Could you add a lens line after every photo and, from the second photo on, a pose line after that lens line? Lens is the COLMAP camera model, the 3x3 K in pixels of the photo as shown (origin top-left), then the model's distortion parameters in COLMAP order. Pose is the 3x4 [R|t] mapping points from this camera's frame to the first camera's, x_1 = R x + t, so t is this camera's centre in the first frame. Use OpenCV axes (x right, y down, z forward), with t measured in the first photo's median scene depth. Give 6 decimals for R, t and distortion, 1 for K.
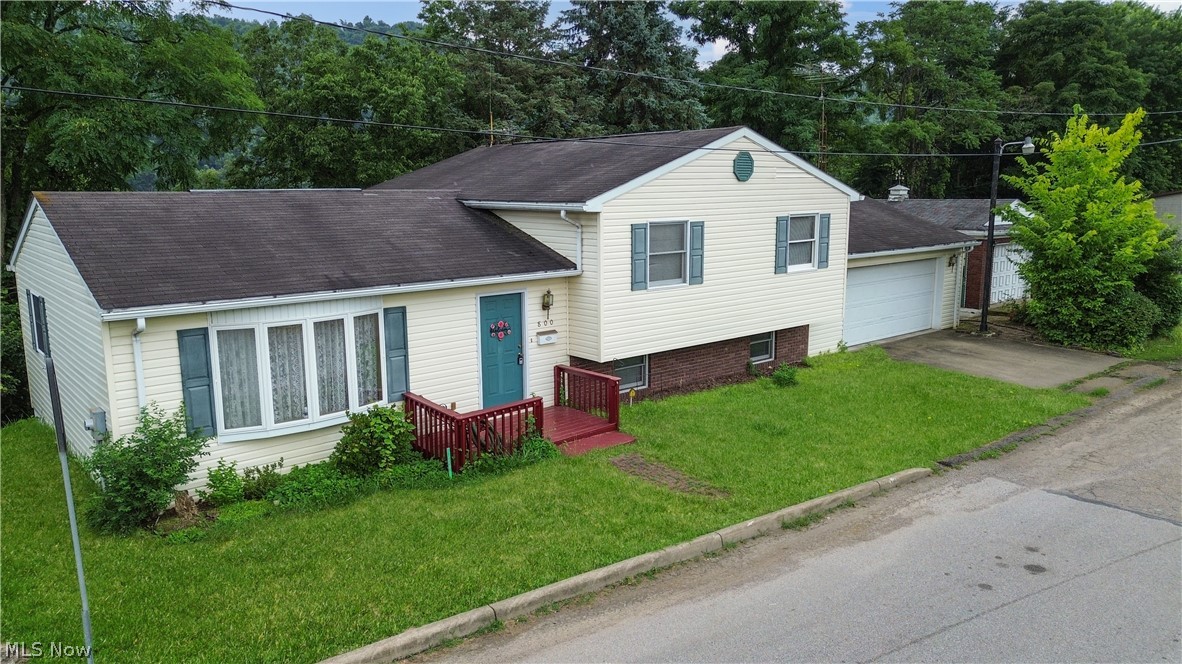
lens RADIAL K [[858.1, 0, 591.0], [0, 858.1, 332.0], [0, 0, 1]] dist [0.044898, -0.001128]
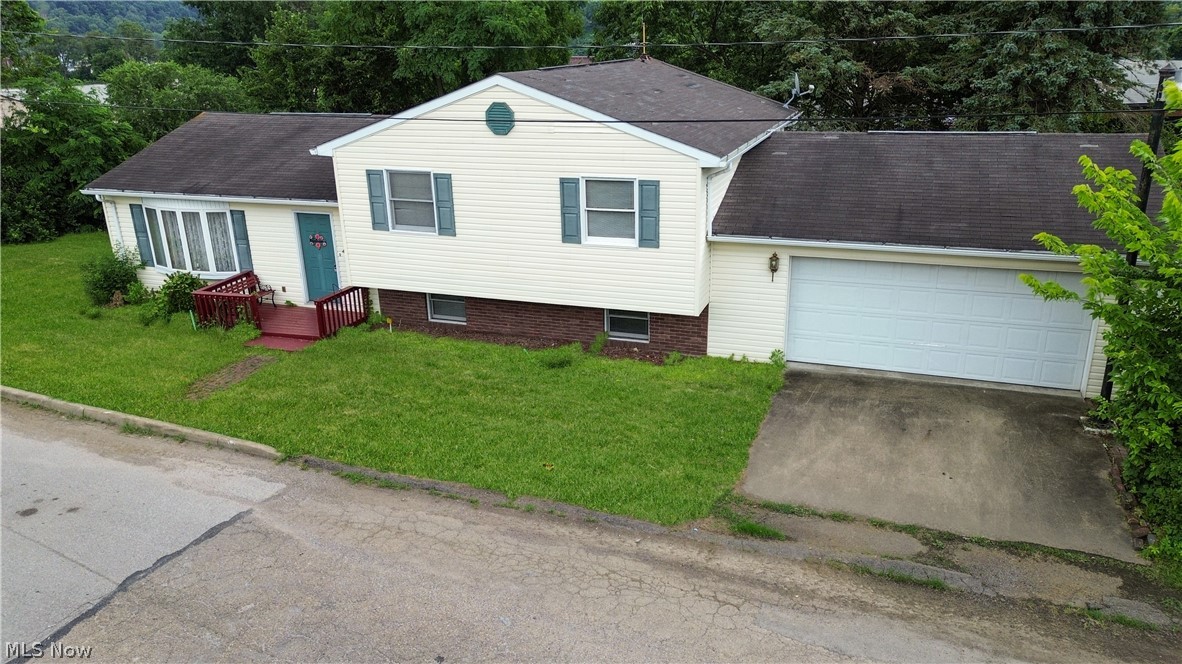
lens RADIAL K [[865.3, 0, 591.0], [0, 865.3, 332.0], [0, 0, 1]] dist [0.011152, 0.000782]
pose [[0.490952, 0.278288, -0.825543, 1.219598], [-0.133347, 0.960446, 0.244461, -0.246908], [0.860921, -0.009935, 0.508642, 0.710034]]
